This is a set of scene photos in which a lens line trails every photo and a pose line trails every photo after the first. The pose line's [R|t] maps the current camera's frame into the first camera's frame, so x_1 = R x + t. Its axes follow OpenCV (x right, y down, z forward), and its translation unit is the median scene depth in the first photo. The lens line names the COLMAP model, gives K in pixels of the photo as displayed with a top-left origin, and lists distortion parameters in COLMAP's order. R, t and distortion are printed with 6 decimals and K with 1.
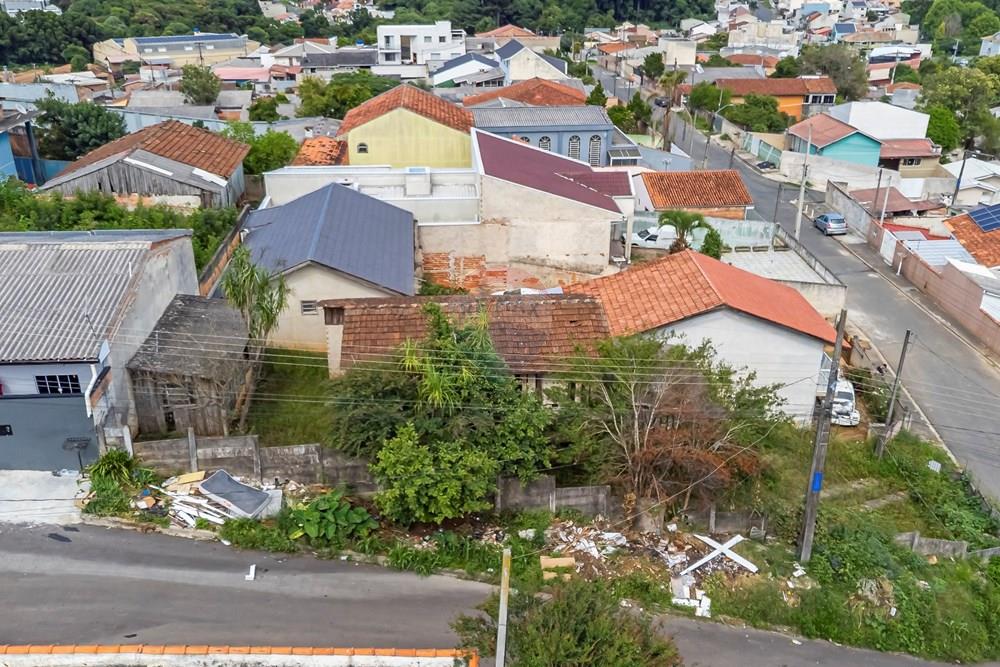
lens RADIAL K [[880.4, 0, 496.3], [0, 880.4, 337.9], [0, 0, 1]] dist [0.037001, -0.019080]
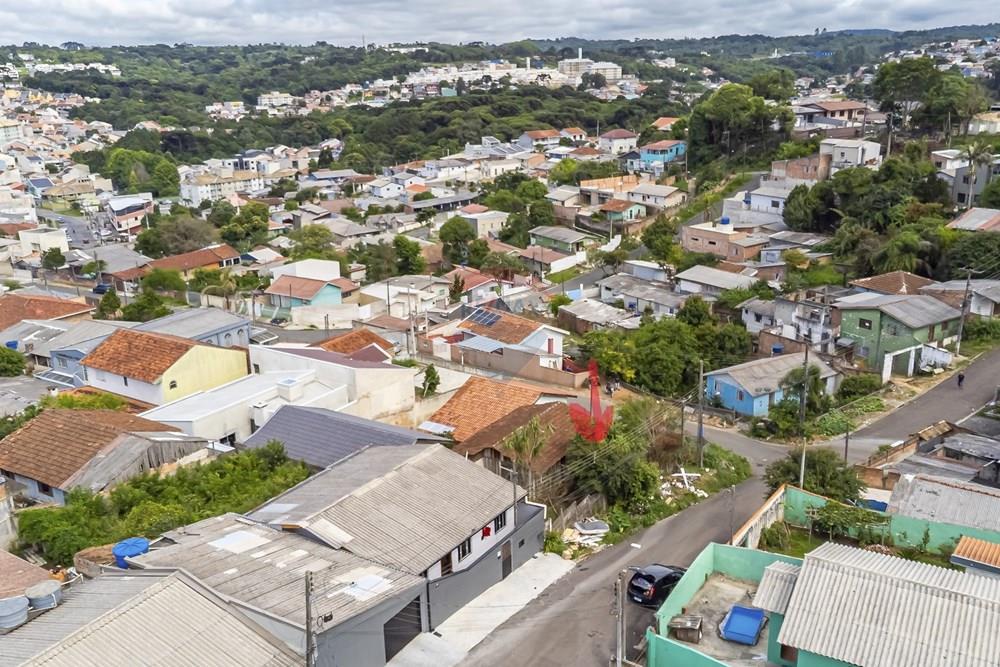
lens RADIAL K [[880.4, 0, 496.3], [0, 880.4, 337.9], [0, 0, 1]] dist [0.037001, -0.019080]
pose [[0.605955, -0.248996, 0.755526, -0.954984], [0.348663, 0.936796, 0.029098, -0.189533], [-0.715019, 0.245792, 0.654472, -0.146032]]
